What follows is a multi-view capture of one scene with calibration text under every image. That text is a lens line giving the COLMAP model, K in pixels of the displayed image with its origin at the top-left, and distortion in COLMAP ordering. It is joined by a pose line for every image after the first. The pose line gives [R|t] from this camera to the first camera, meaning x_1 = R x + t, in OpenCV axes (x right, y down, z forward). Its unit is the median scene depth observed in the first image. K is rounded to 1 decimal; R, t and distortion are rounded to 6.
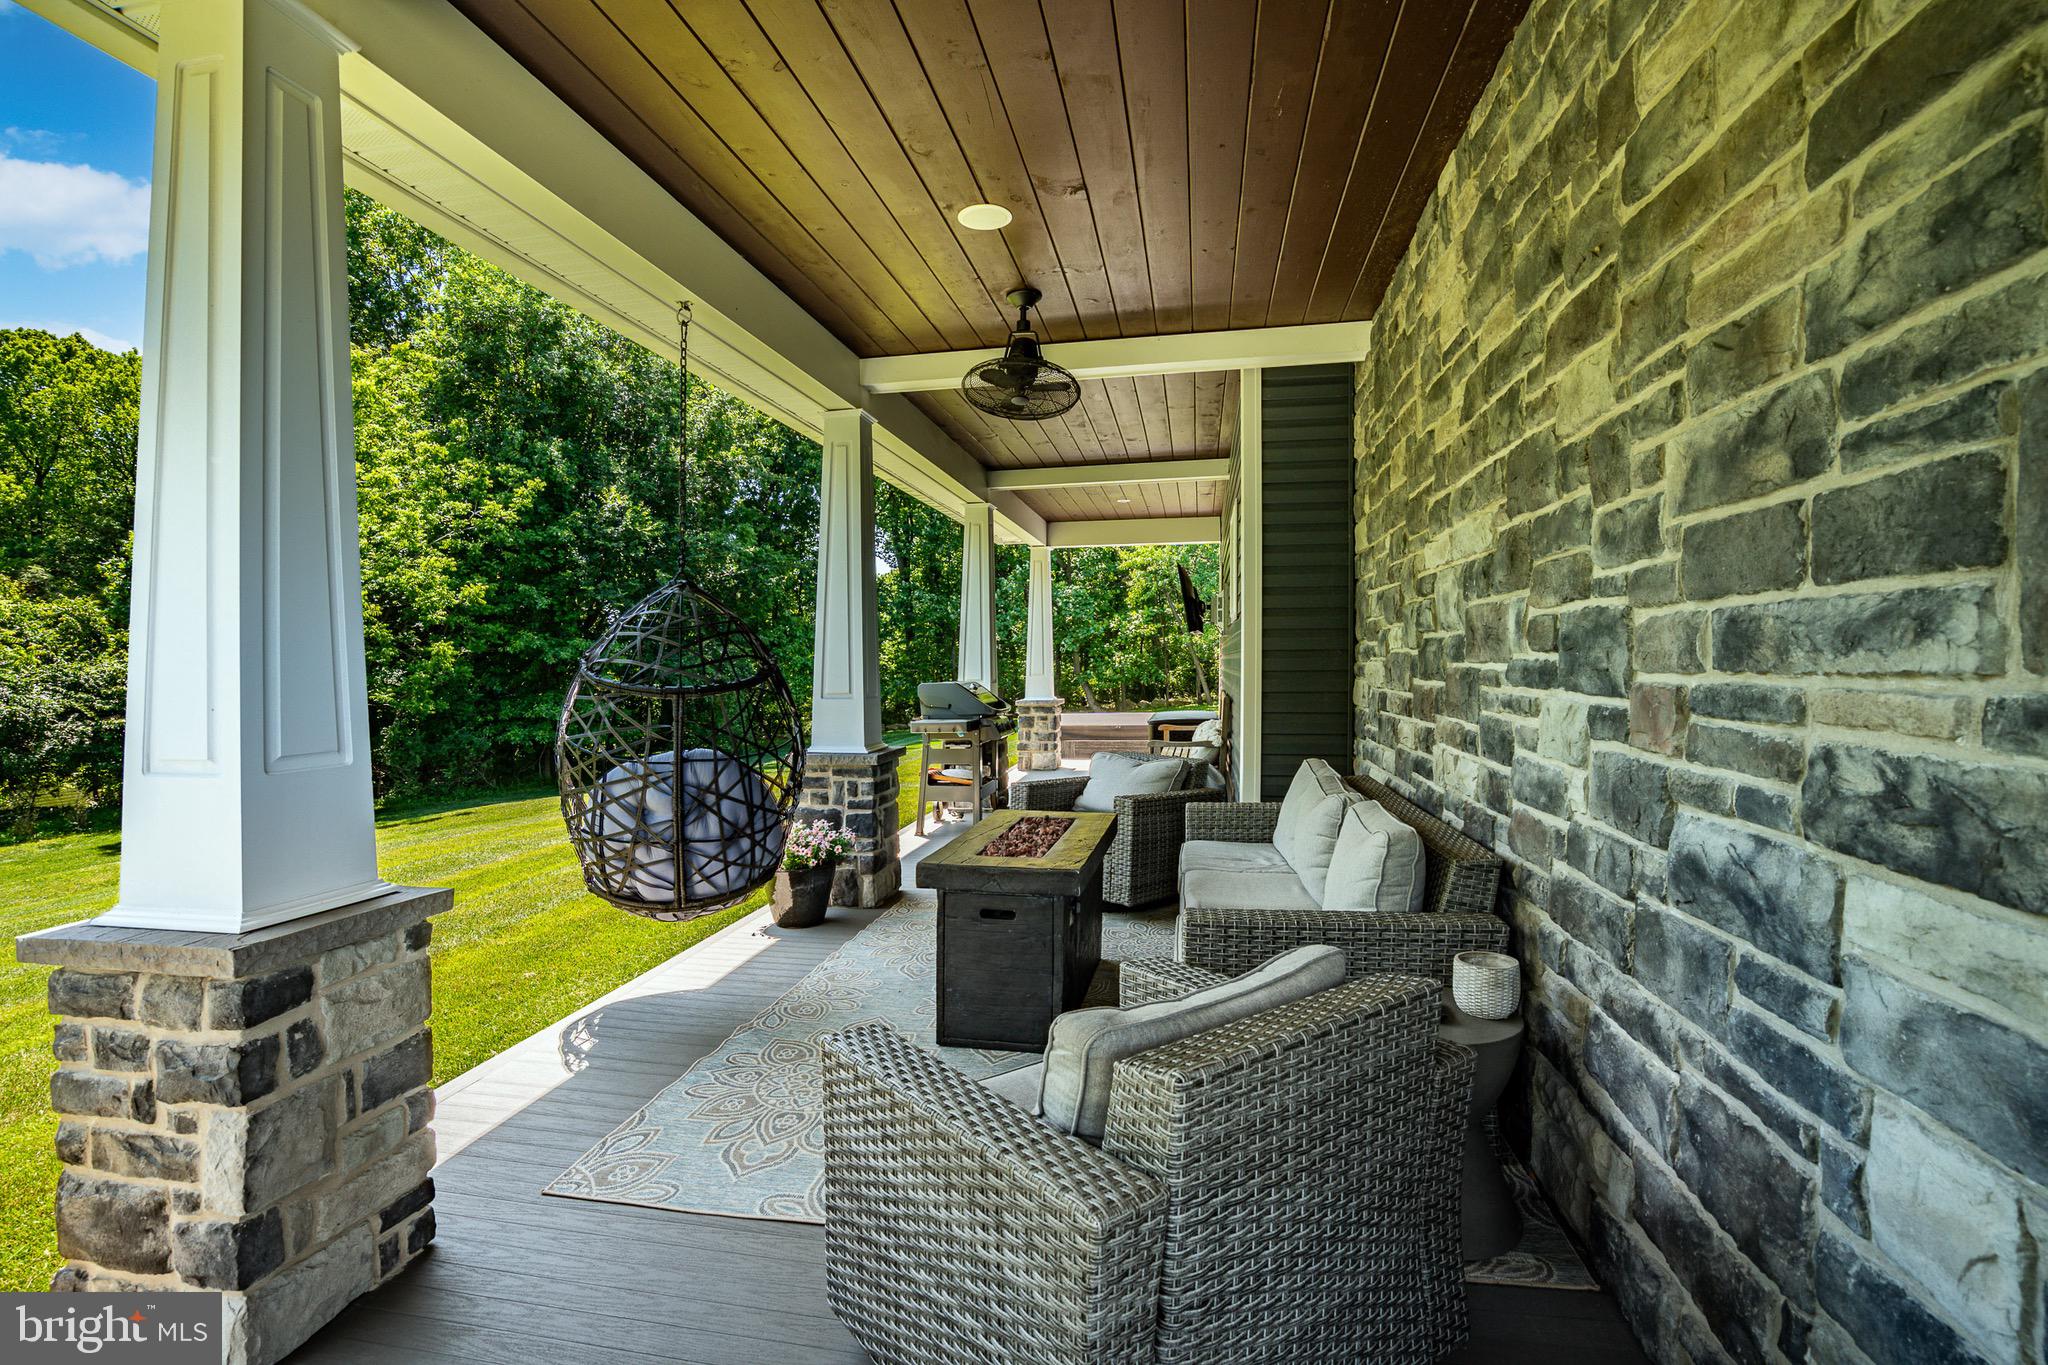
lens RADIAL K [[951.0, 0, 1024.0], [0, 951.0, 682.5], [0, 0, 1]] dist [-0.060178, 0.015855]
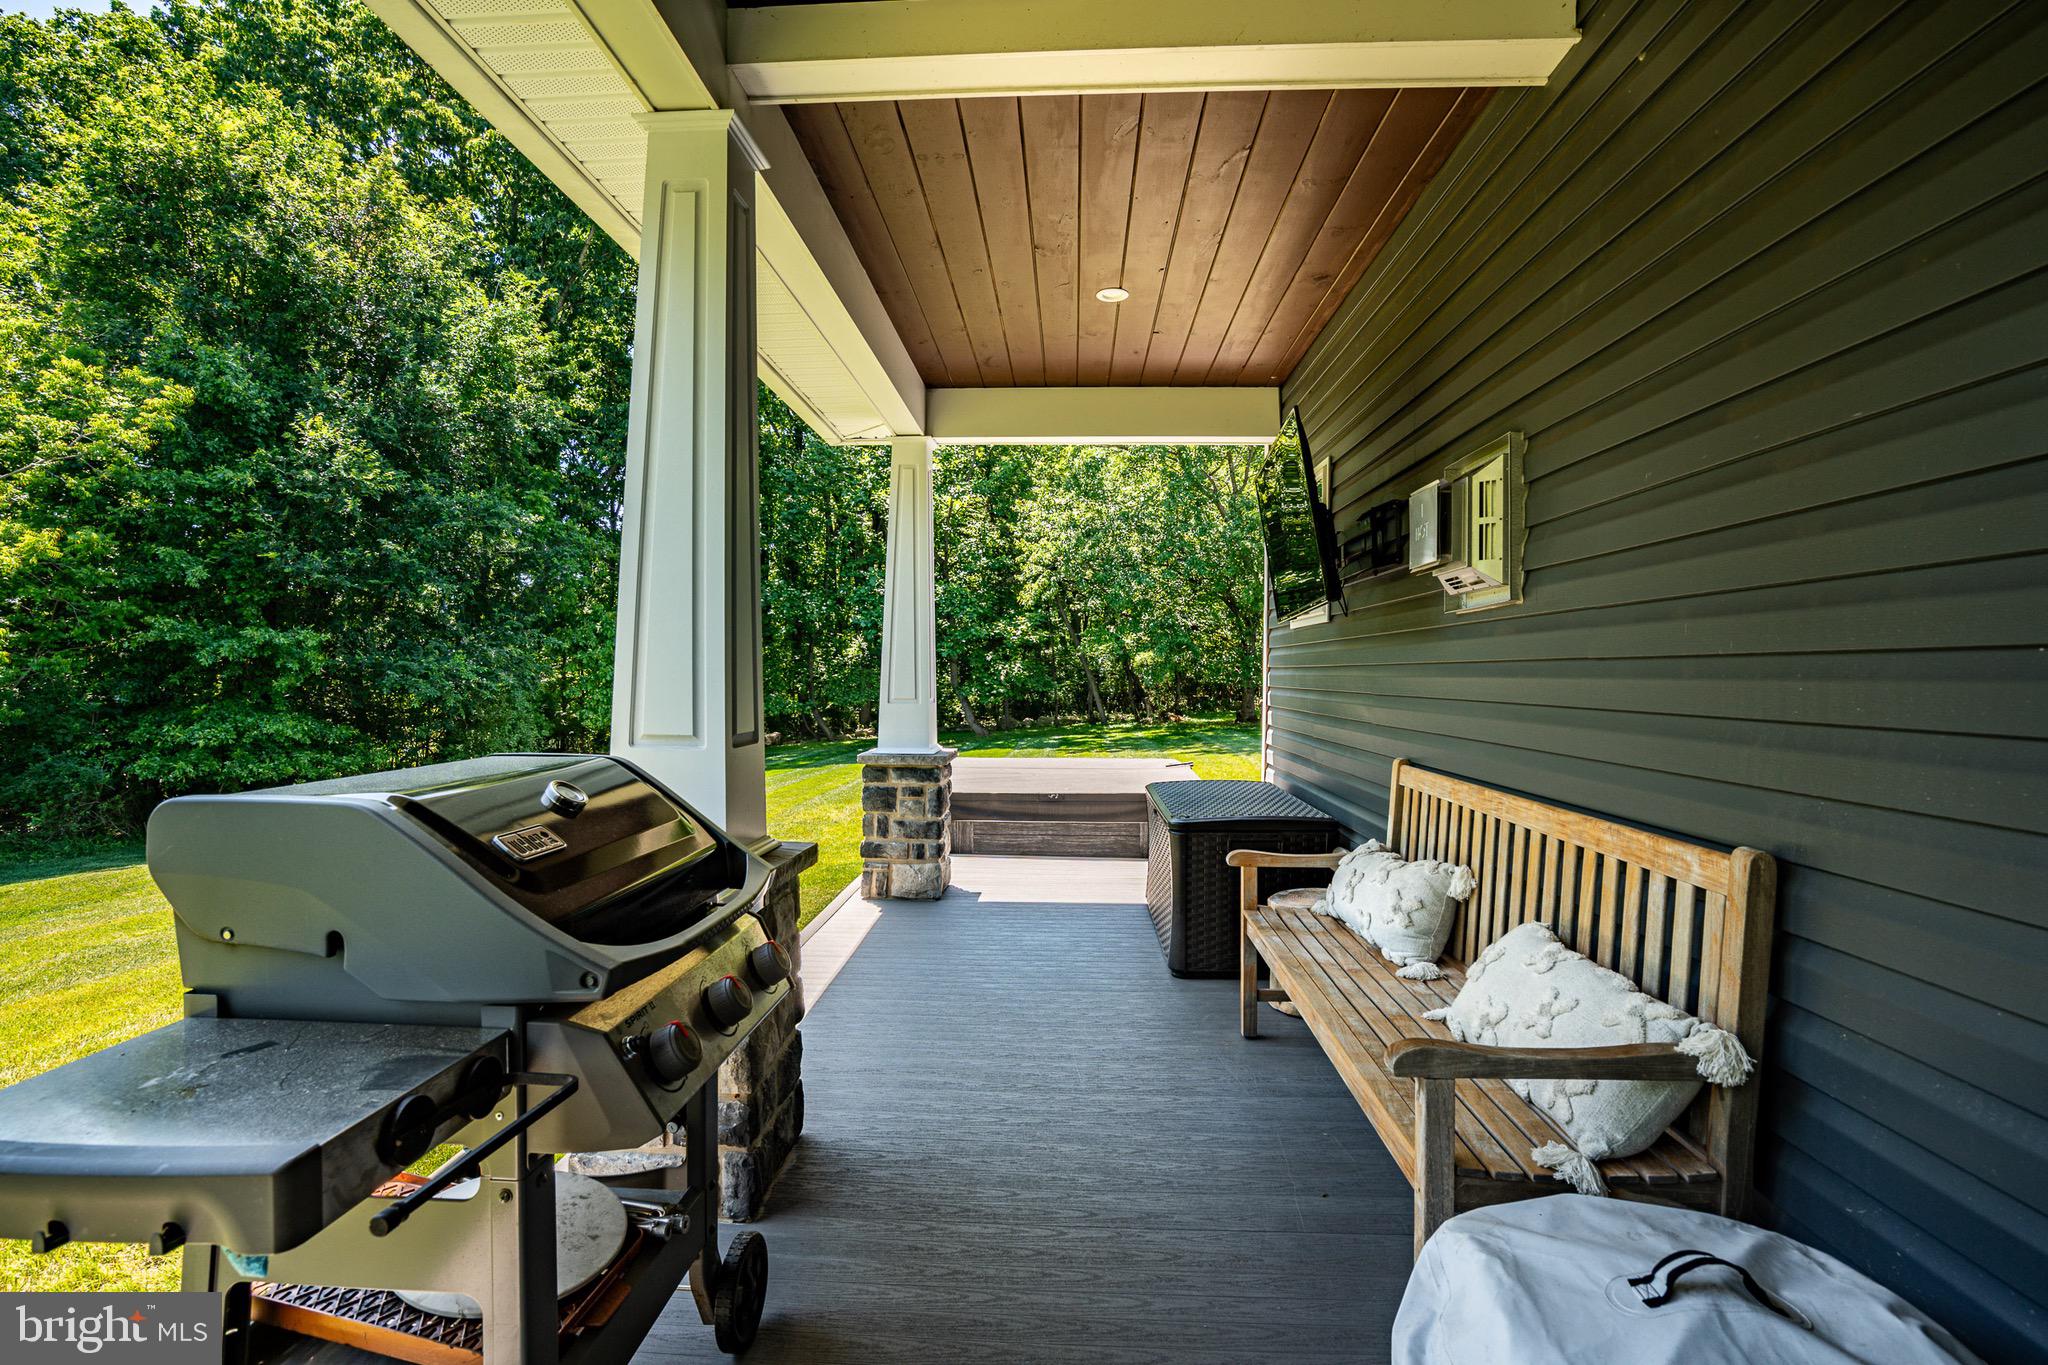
lens RADIAL K [[951.0, 0, 1024.0], [0, 951.0, 682.5], [0, 0, 1]] dist [-0.060178, 0.015855]
pose [[0.990734, 0.016927, 0.134756, 0.020971], [-0.015487, 0.999811, -0.011732, -0.030241], [-0.134929, 0.009536, 0.990809, 1.184603]]
